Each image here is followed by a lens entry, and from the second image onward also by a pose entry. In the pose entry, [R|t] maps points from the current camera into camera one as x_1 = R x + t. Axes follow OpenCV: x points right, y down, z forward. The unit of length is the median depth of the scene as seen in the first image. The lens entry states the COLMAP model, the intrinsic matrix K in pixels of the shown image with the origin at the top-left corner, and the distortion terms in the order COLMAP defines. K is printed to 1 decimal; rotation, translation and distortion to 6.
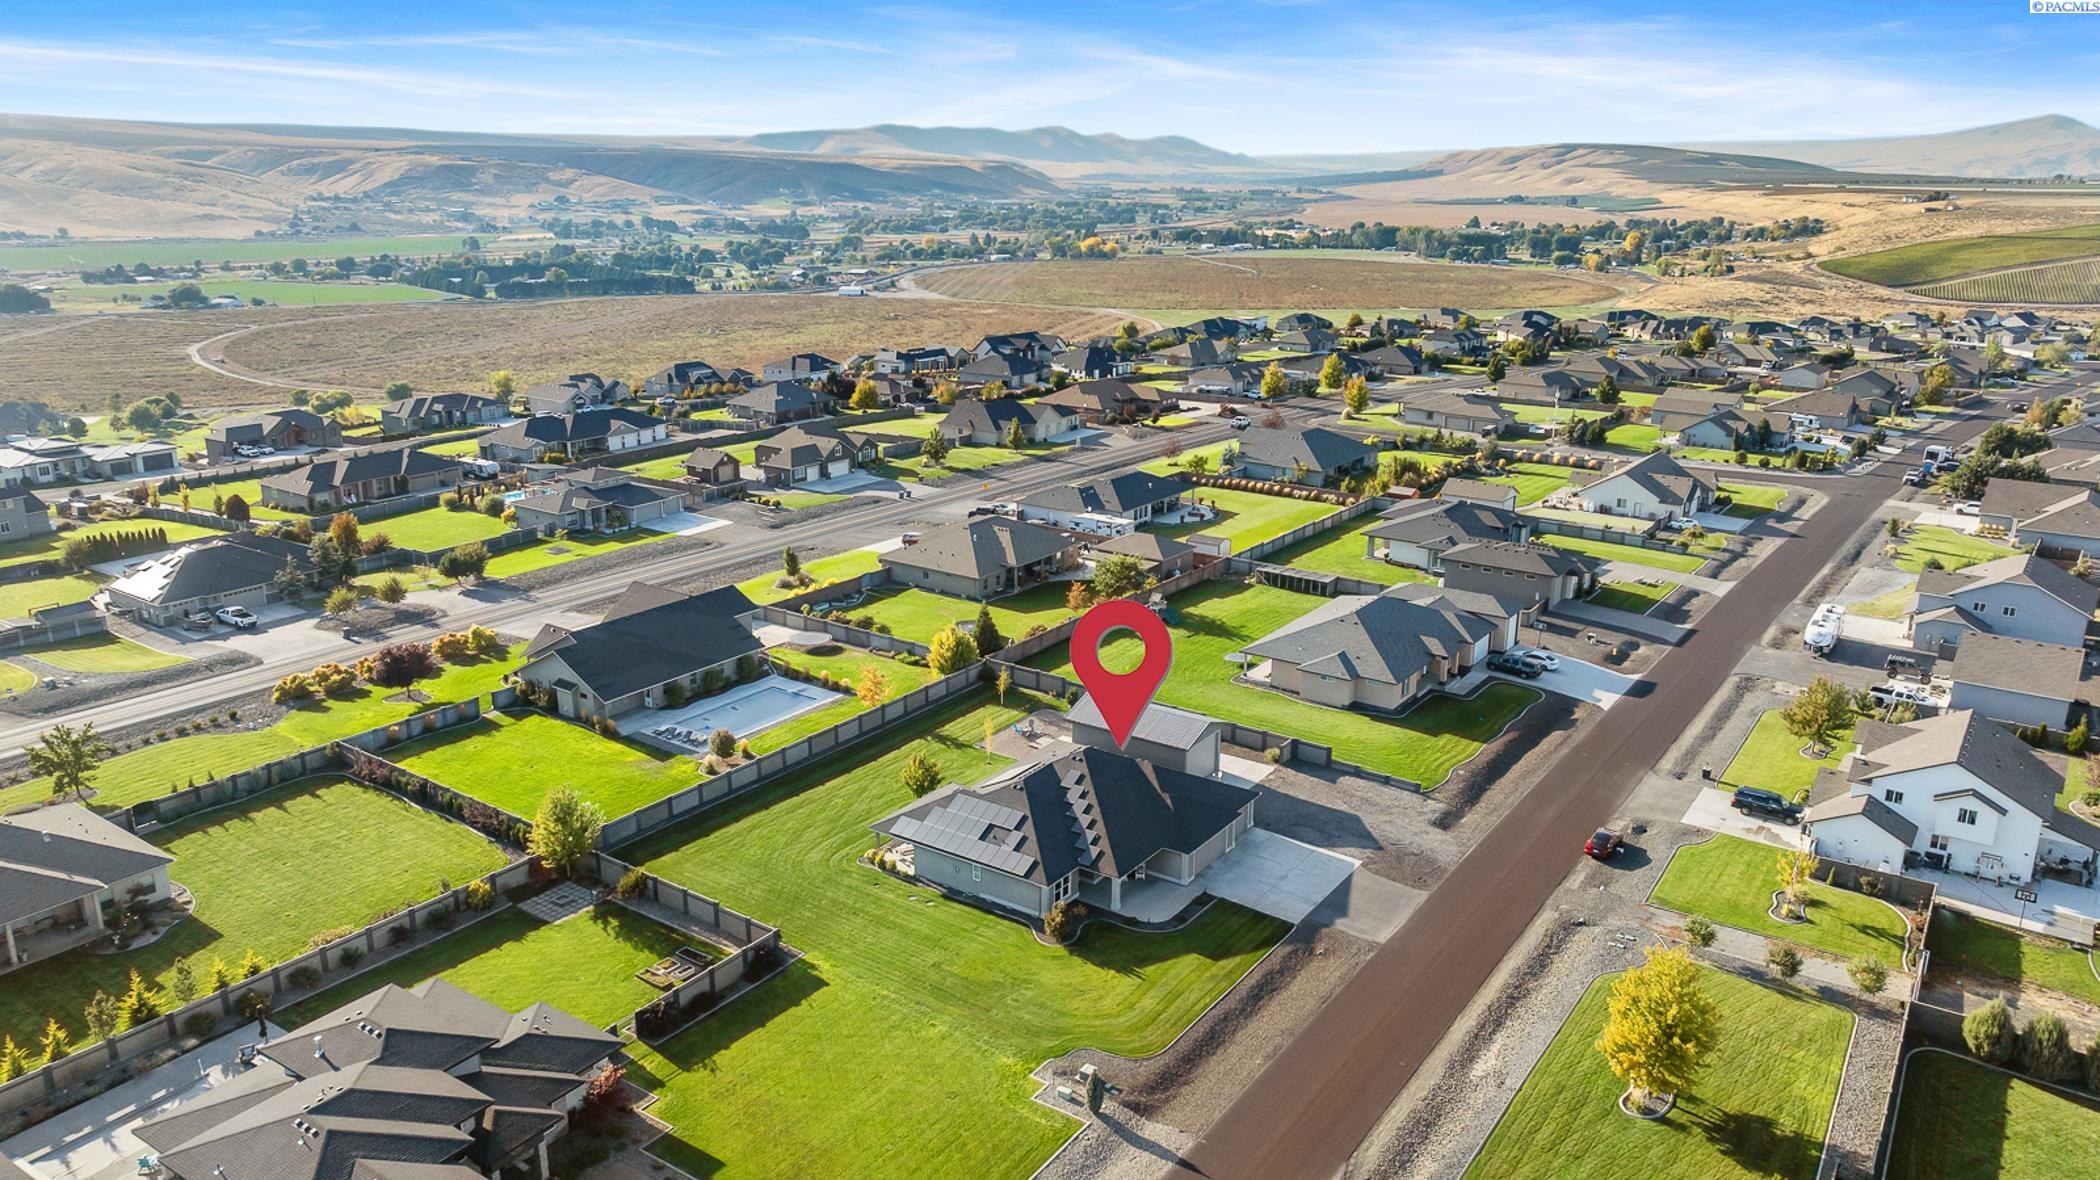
lens RADIAL K [[1469.1, 0, 1050.0], [0, 1469.1, 590.0], [0, 0, 1]] dist [-0.022327, 0.005240]
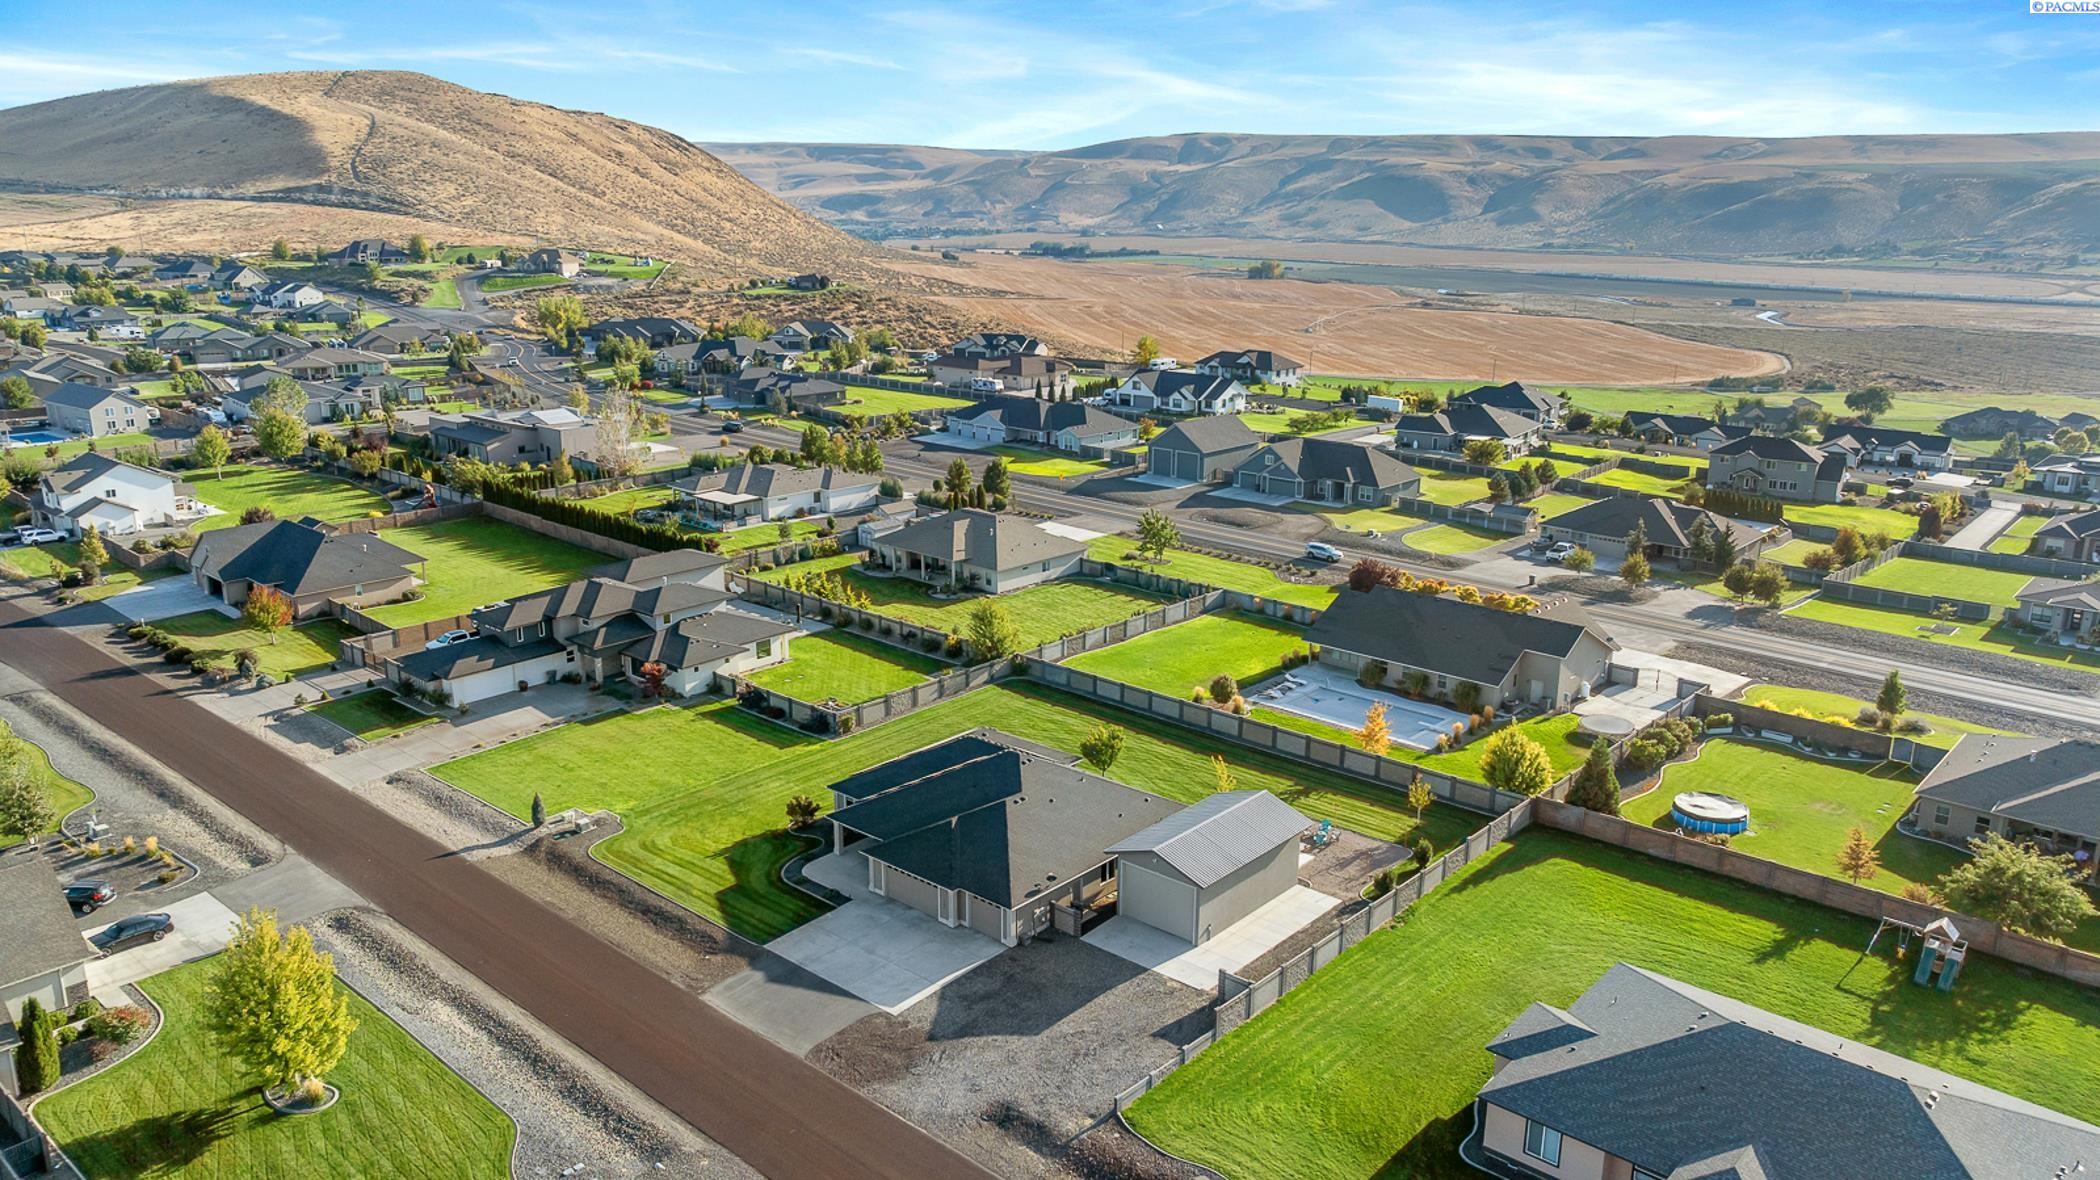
lens RADIAL K [[1489.0, 0, 1050.0], [0, 1489.0, 590.0], [0, 0, 1]] dist [-0.054791, 0.070722]
pose [[-0.116377, 0.252843, -0.960483, 0.602381], [-0.287015, 0.917233, 0.276234, -0.163464], [0.950830, 0.307821, -0.034175, 0.728048]]
